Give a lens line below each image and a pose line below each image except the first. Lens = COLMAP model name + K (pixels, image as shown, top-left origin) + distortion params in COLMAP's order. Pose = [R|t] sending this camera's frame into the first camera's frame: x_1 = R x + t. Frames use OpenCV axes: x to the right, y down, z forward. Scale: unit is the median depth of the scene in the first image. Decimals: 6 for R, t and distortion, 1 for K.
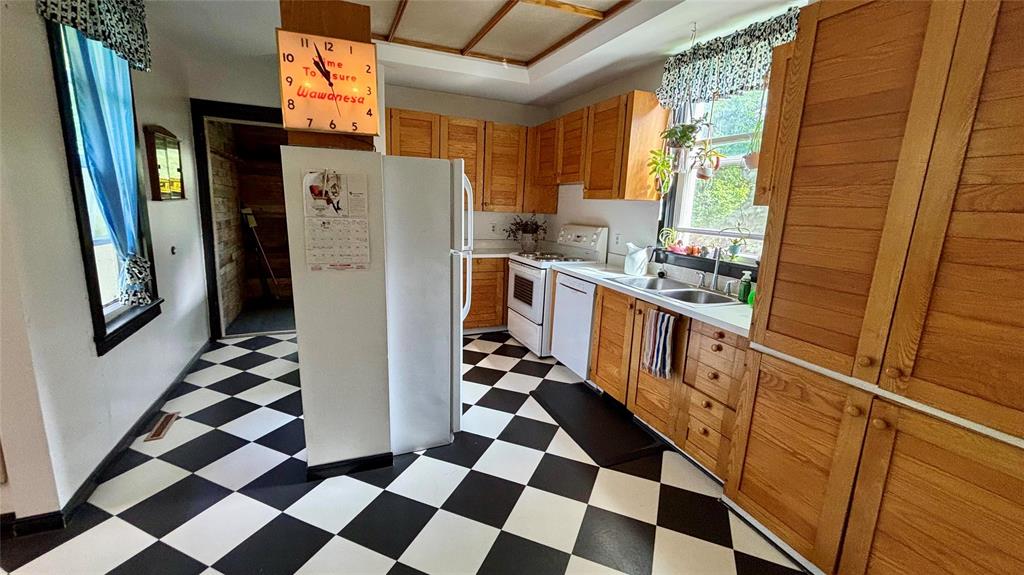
lens RADIAL K [[411.7, 0, 512.0], [0, 411.7, 287.5], [0, 0, 1]] dist [0.001491, 0.000285]
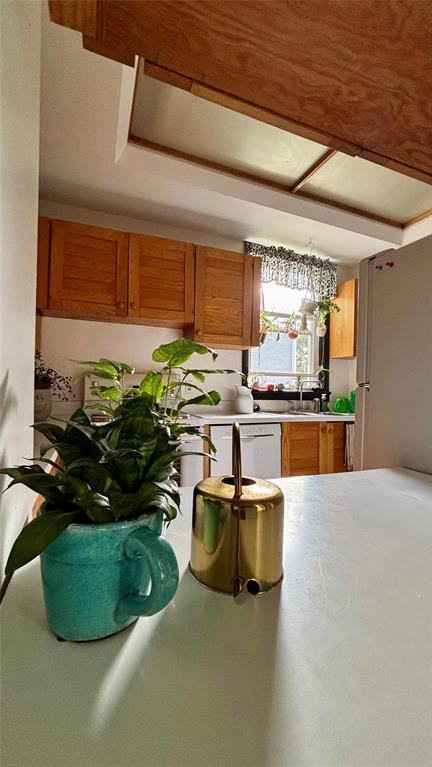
lens RADIAL K [[308.4, 0, 216.0], [0, 308.4, 383.5], [0, 0, 1]] dist [0.001491, 0.000285]
pose [[0.030181, -0.029638, 0.999105, -0.618446], [0.168645, 0.985381, 0.024137, -0.163375], [-0.985215, 0.167766, 0.034738, 1.176516]]
